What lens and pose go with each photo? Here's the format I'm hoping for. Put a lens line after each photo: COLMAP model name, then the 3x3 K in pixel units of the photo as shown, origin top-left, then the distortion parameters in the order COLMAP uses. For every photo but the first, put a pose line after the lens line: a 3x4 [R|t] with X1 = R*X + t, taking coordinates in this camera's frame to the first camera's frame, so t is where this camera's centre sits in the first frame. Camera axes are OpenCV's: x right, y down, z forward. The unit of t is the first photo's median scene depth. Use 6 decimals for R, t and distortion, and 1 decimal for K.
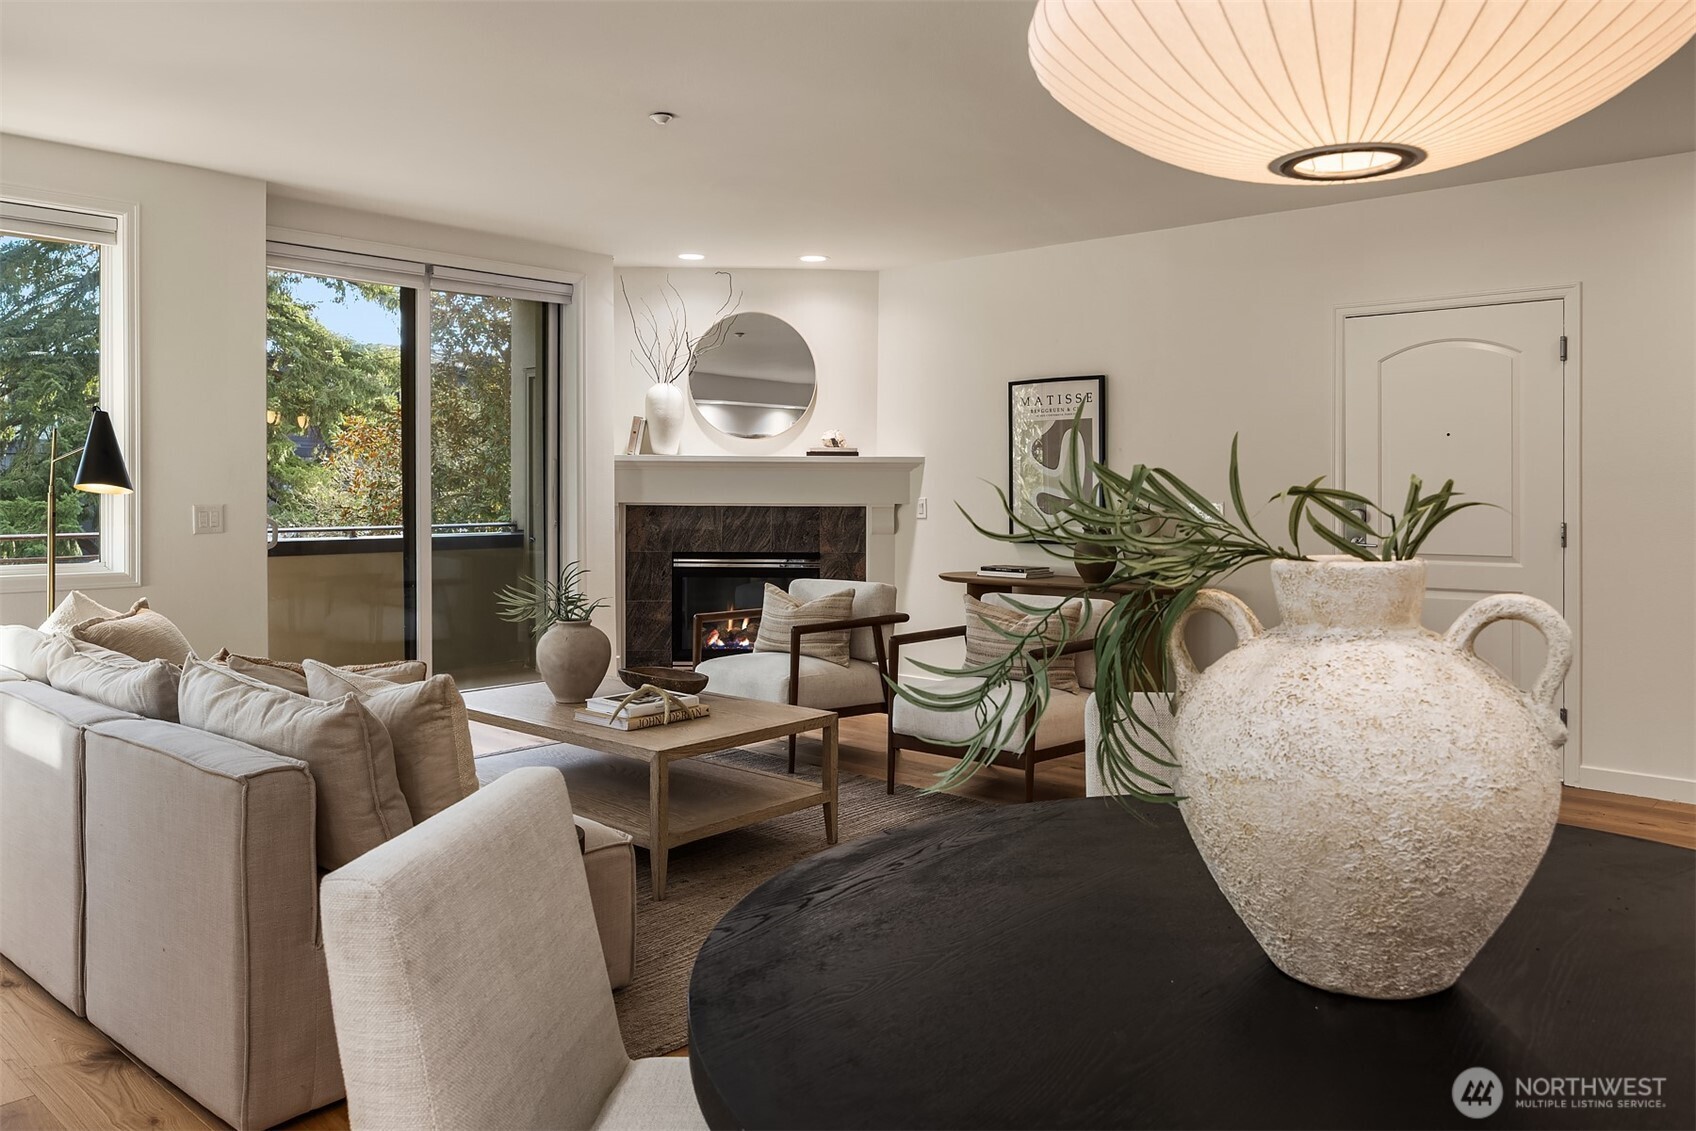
lens RADIAL K [[1250.4, 0, 832.5], [0, 1250.4, 499.2], [0, 0, 1]] dist [0.014327, 0.006443]
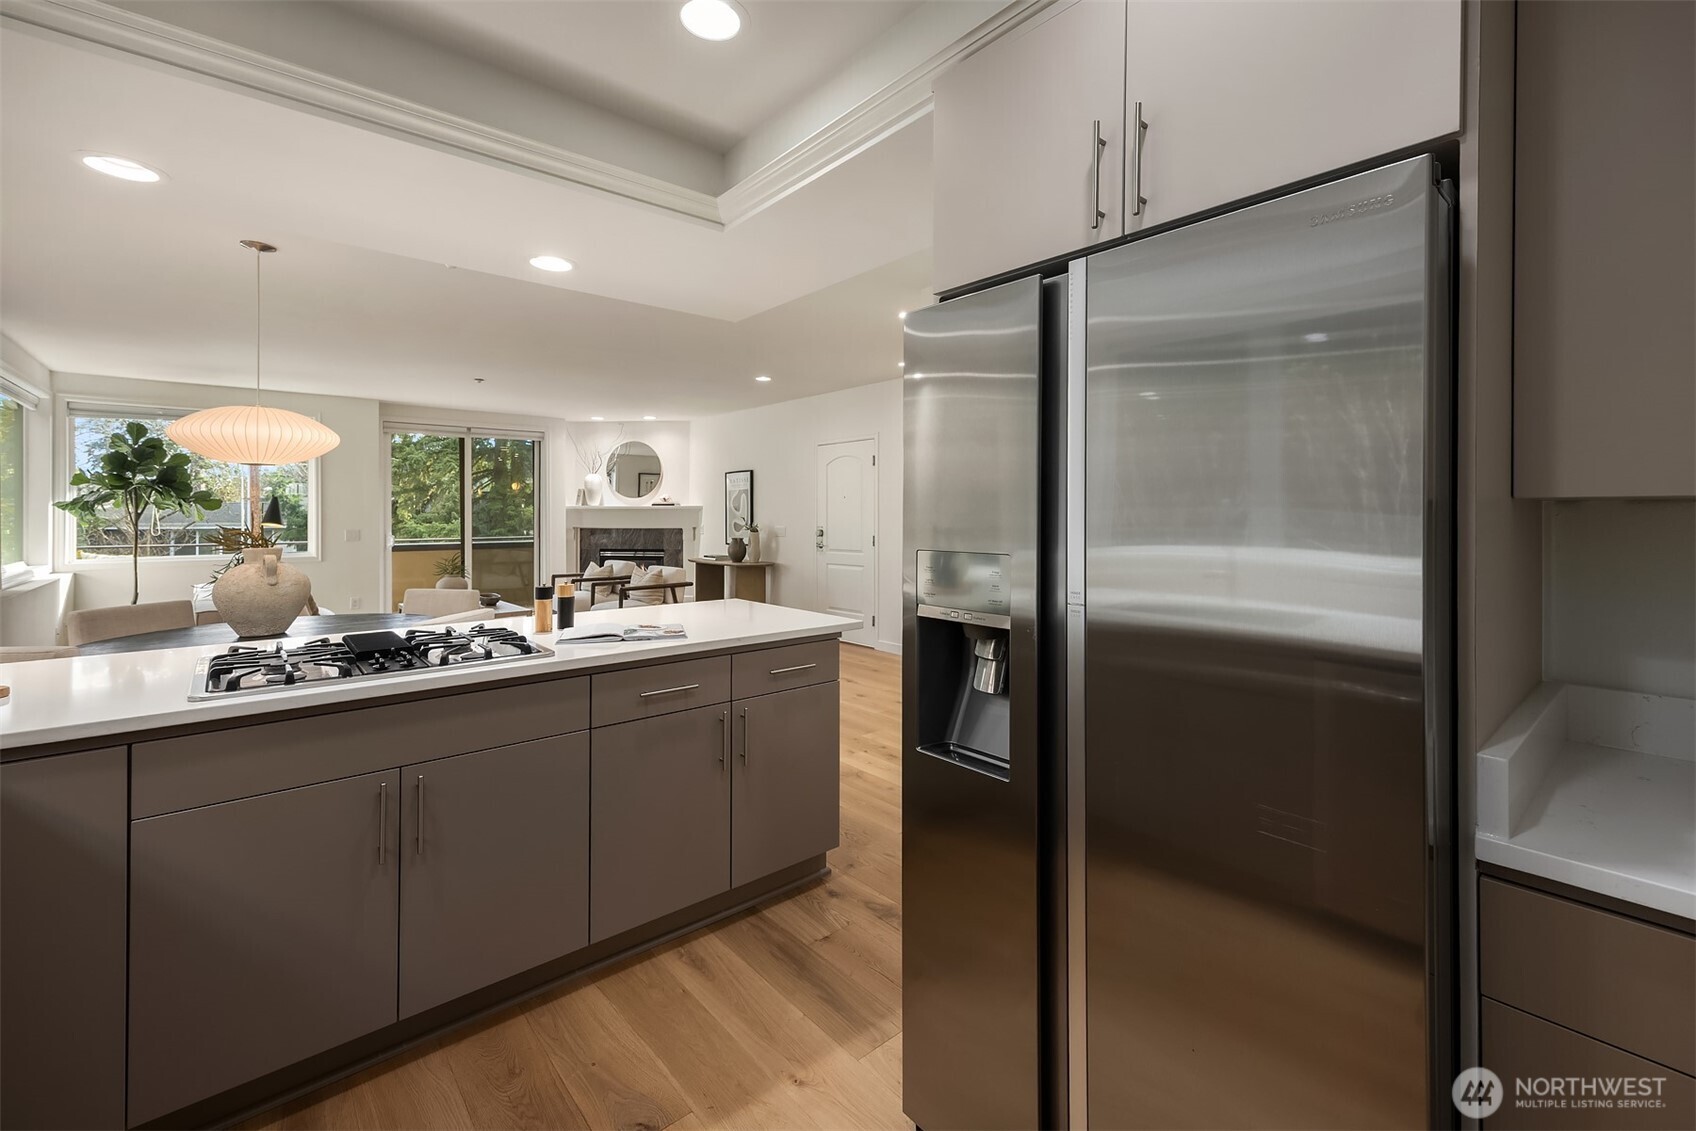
lens RADIAL K [[725.9, 0, 852.5], [0, 725.9, 513.0], [0, 0, 1]] dist [0.002076, -0.000018]
pose [[0.993530, -0.006476, -0.113382, 0.521133], [0.005520, 0.999947, -0.008739, -0.009189], [0.113432, 0.008057, 0.993513, -0.262838]]
